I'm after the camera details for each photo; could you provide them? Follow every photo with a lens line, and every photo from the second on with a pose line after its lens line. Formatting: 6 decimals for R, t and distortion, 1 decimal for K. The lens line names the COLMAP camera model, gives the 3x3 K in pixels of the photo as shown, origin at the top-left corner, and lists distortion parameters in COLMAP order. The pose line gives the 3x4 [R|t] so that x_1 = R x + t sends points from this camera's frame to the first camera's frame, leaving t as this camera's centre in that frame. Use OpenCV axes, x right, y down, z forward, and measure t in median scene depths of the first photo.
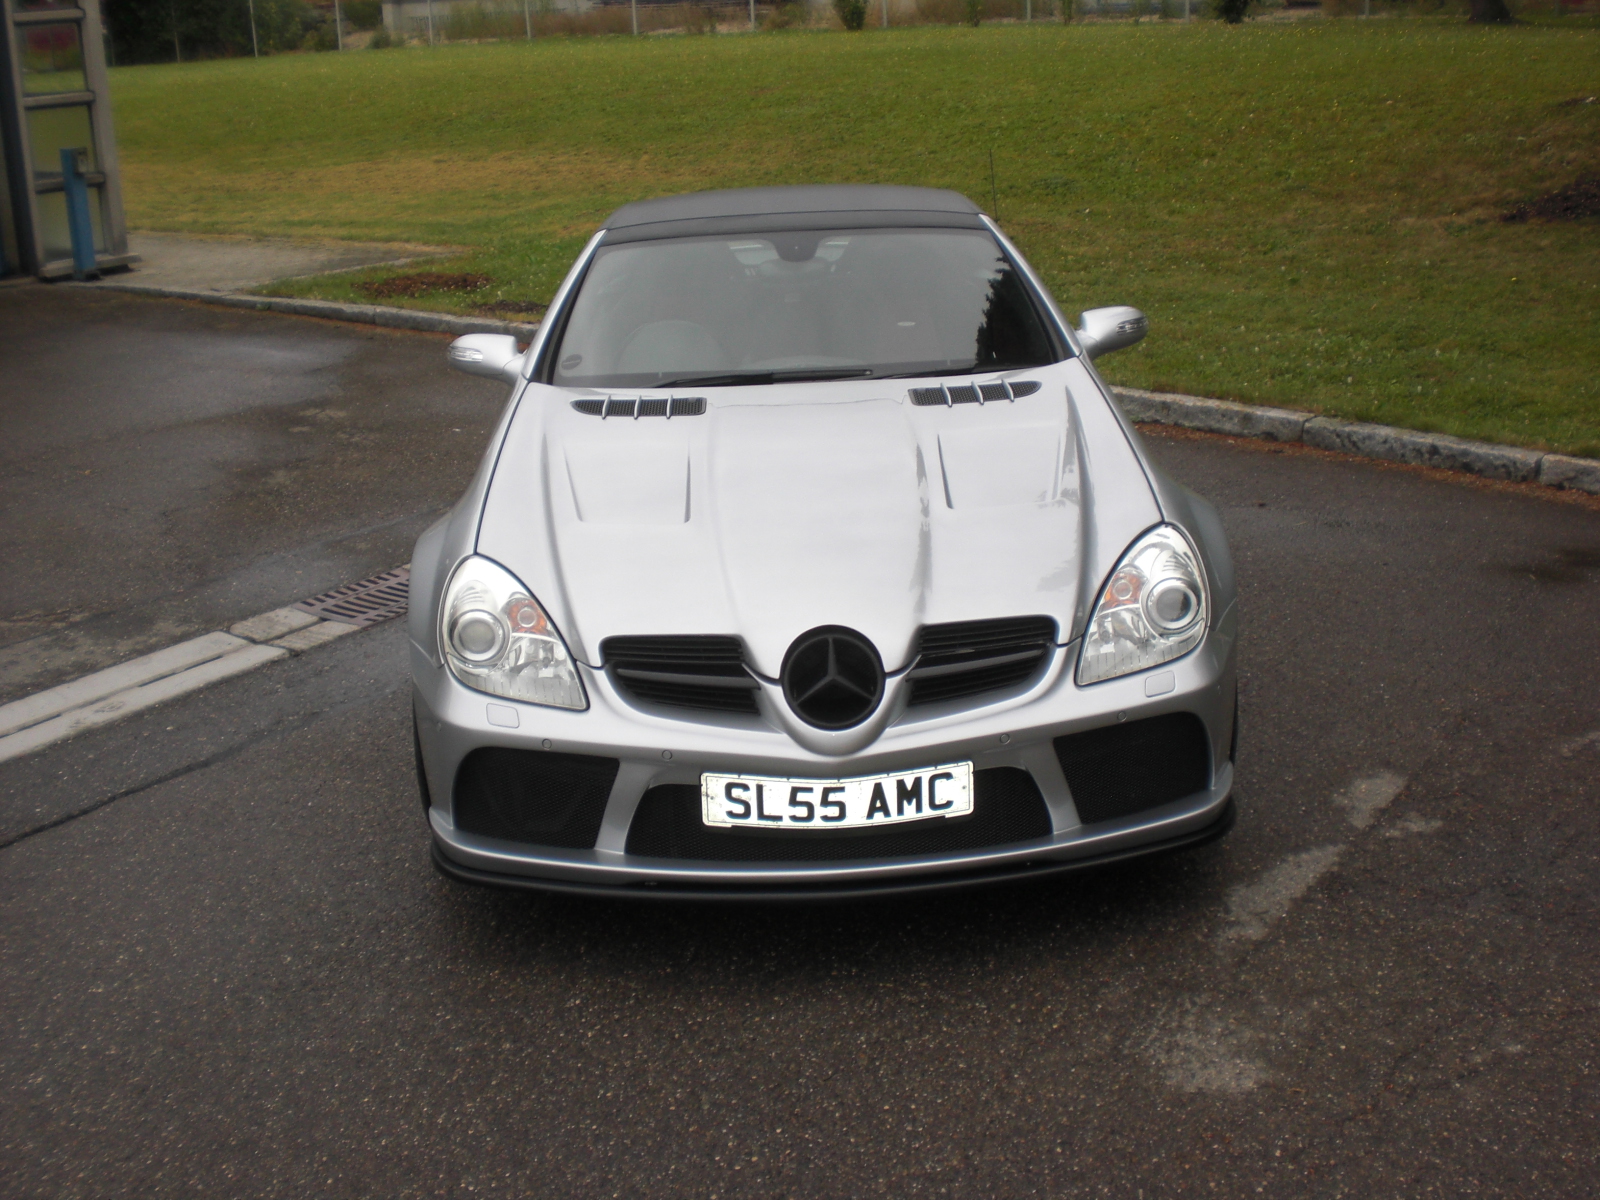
lens RADIAL K [[1806.1, 0, 793.9], [0, 1806.1, 623.9], [0, 0, 1]] dist [-0.050846, -0.238192]
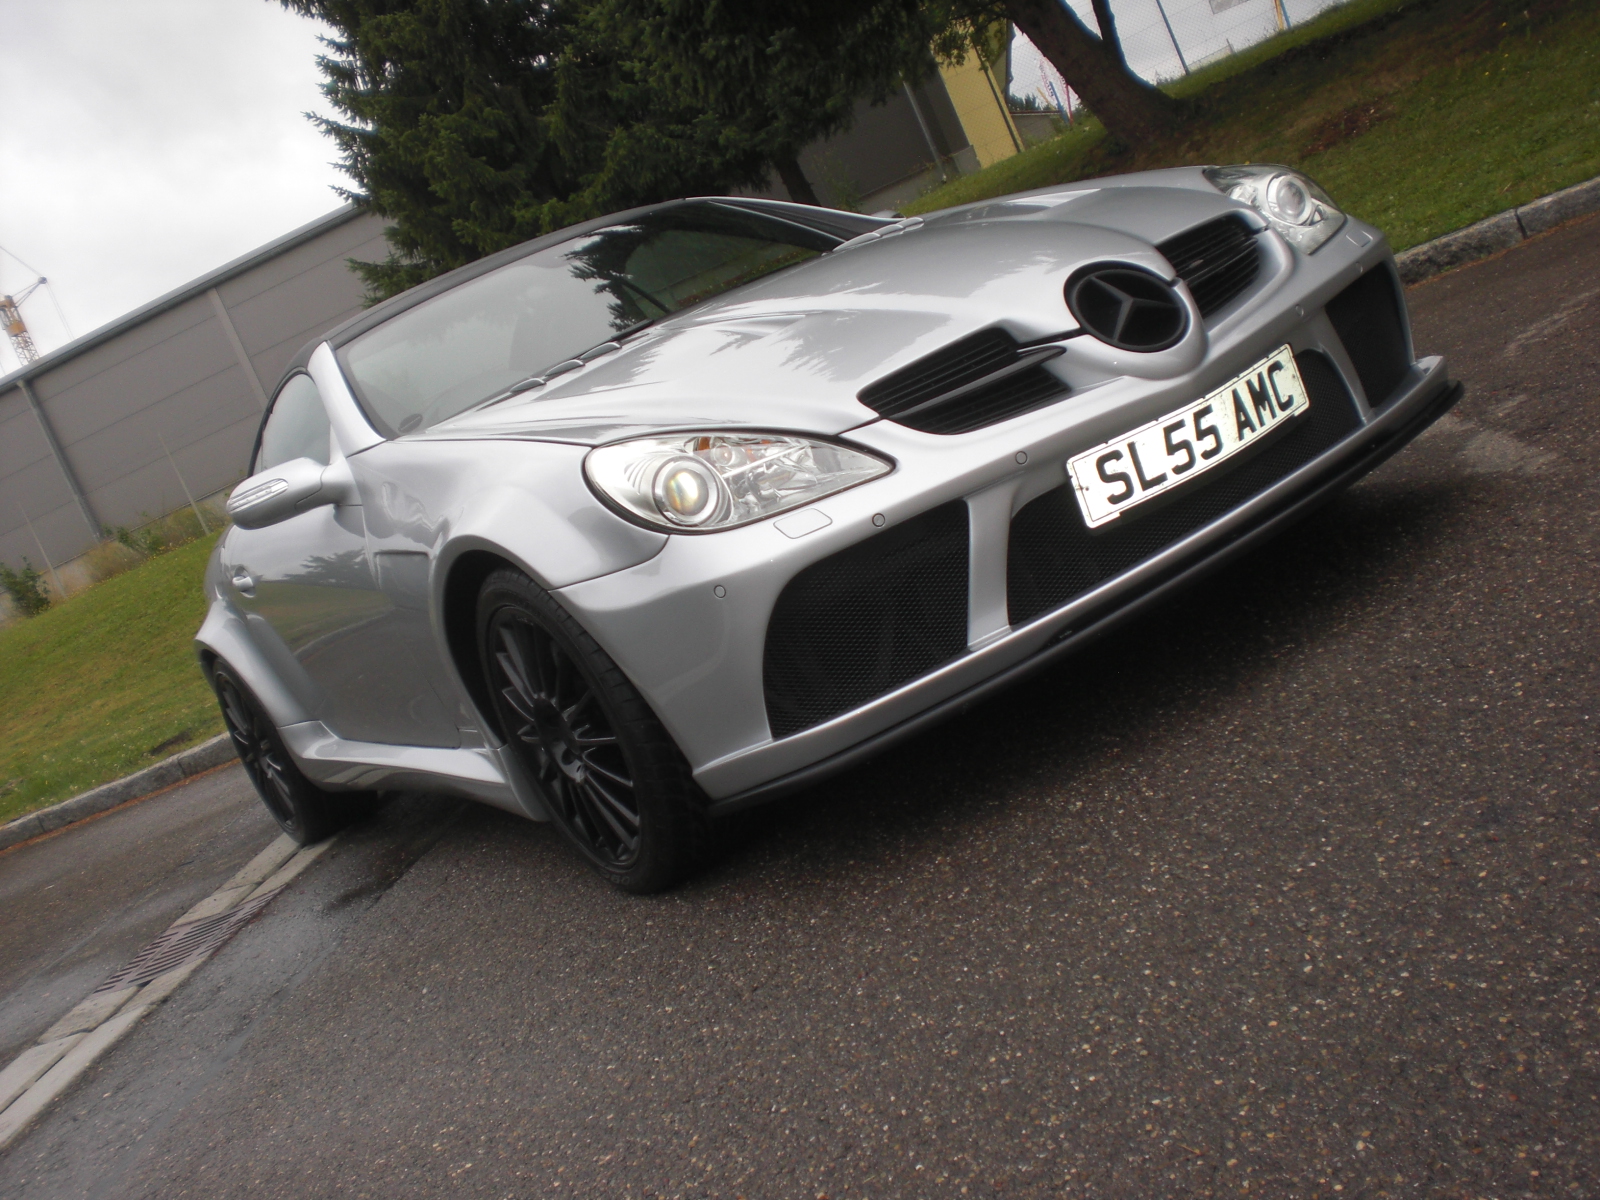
lens RADIAL K [[1815.4, 0, 811.3], [0, 1815.4, 610.8], [0, 0, 1]] dist [-0.063791, -0.203451]
pose [[0.808866, -0.387918, 0.441878, -0.407158], [0.498544, 0.850900, -0.165601, 0.168128], [-0.311754, 0.354244, 0.881658, 0.275498]]
